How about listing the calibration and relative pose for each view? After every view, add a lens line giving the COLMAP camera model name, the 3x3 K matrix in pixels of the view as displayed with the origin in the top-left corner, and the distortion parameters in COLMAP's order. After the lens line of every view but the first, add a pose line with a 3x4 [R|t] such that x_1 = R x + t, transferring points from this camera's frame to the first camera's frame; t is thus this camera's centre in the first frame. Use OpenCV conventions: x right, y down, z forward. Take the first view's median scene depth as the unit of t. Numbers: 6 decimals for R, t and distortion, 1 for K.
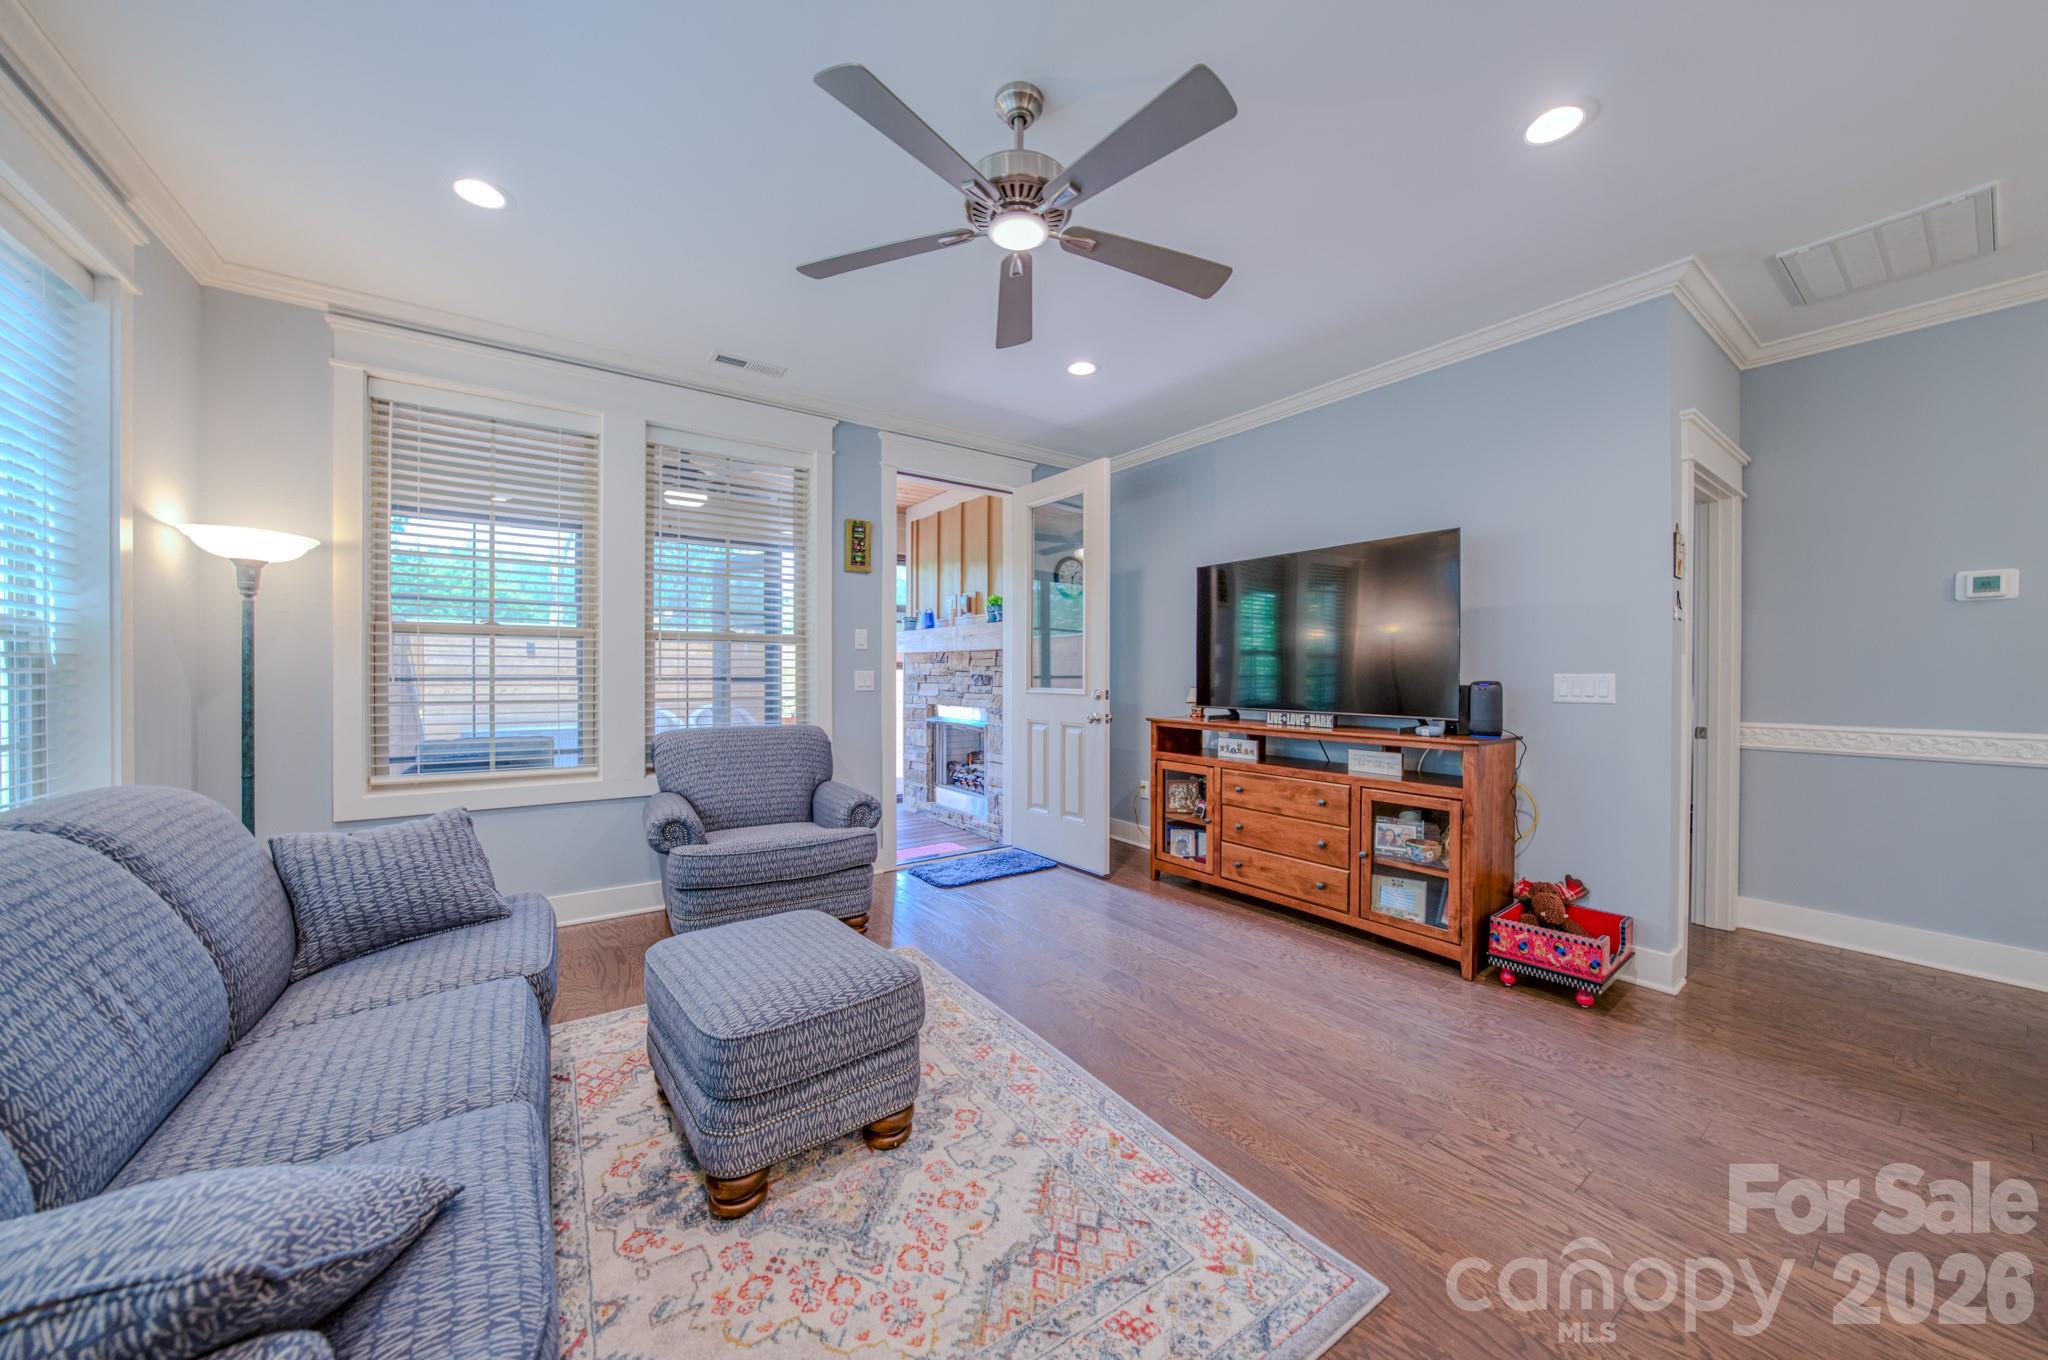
lens RADIAL K [[706.4, 0, 1025.4], [0, 706.4, 678.9], [0, 0, 1]] dist [-0.023195, 0.002205]
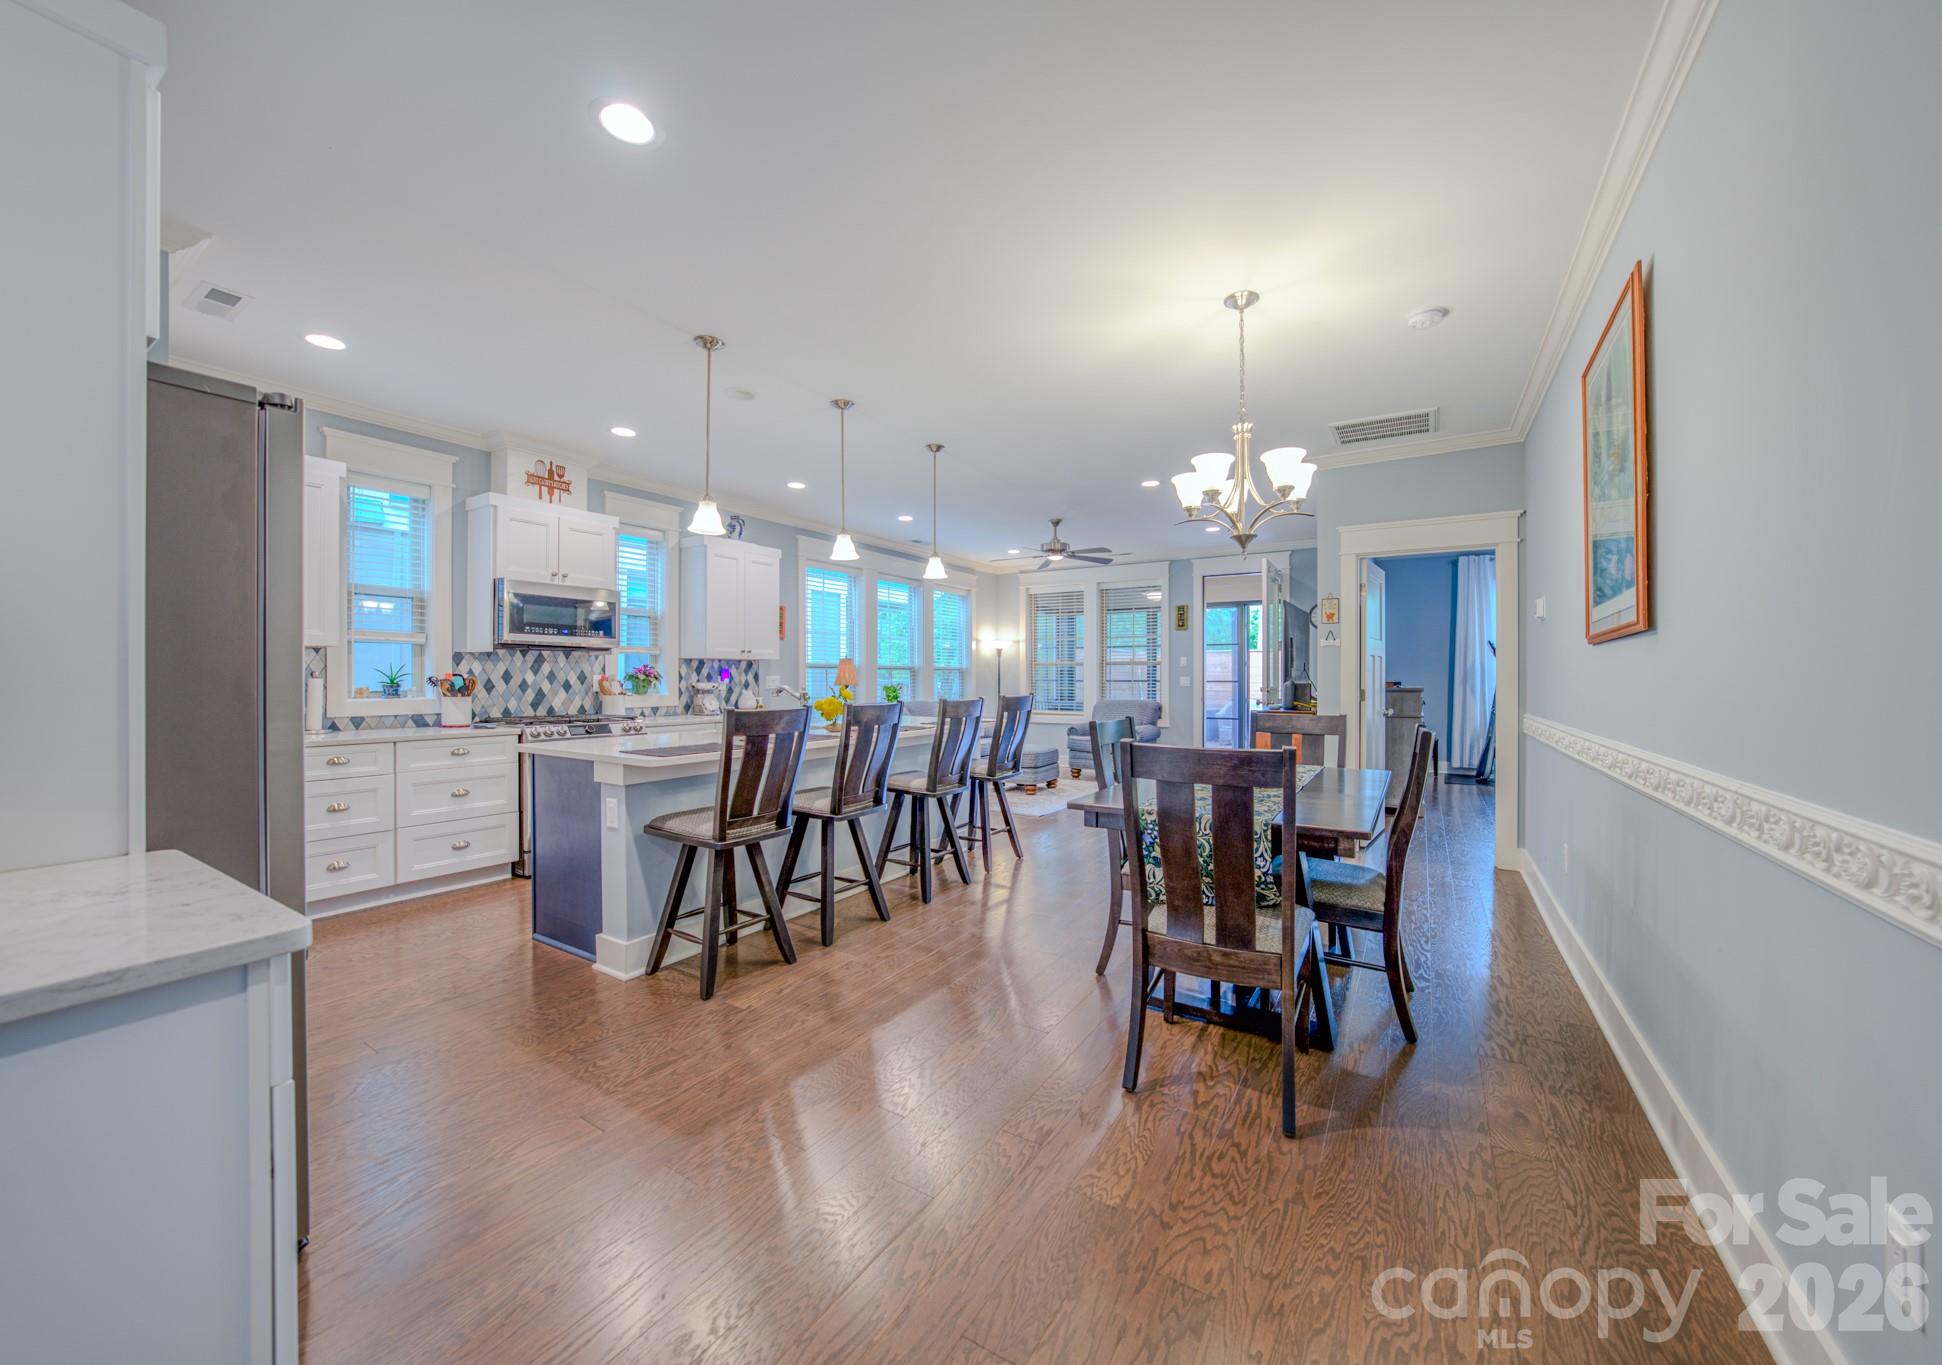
lens RADIAL K [[712.7, 0, 992.9], [0, 712.7, 678.3], [0, 0, 1]] dist [-0.019743, 0.000219]
pose [[0.389412, -0.001898, -0.921062, 1.897068], [-0.007281, 0.999960, -0.005139, 0.009942], [0.921035, 0.008707, 0.389383, -0.428048]]
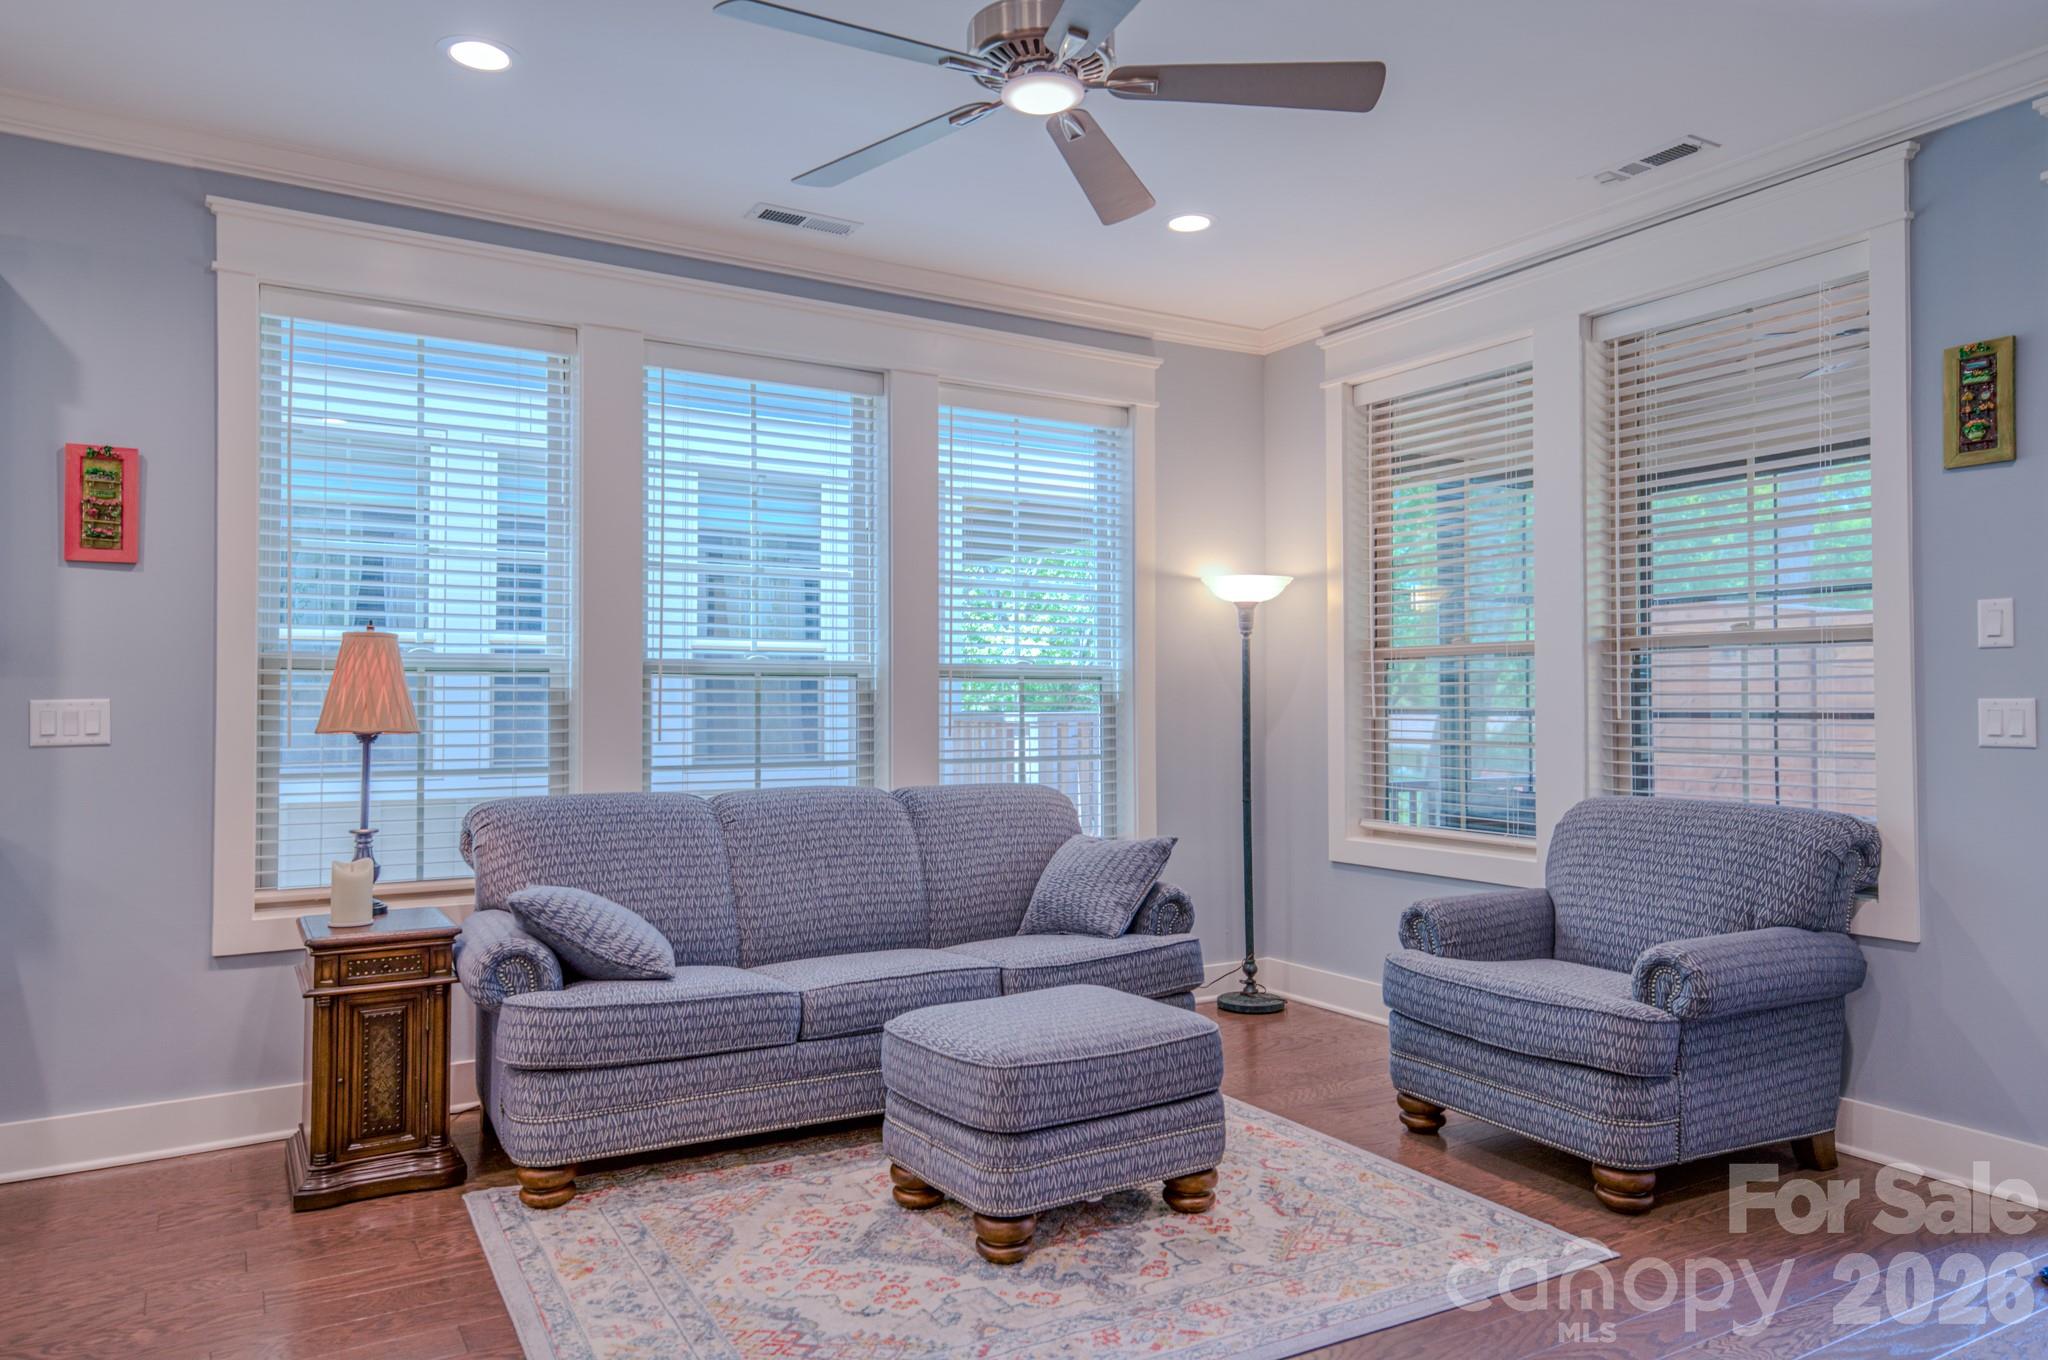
lens RADIAL K [[1343.7, 0, 1023.9], [0, 1343.7, 675.2], [0, 0, 1]] dist [0.032003, 0.000989]
pose [[-0.079988, -0.024673, -0.996490, 0.790185], [-0.007866, 0.999678, -0.024120, -0.001707], [0.996765, 0.005909, -0.080156, 0.630855]]
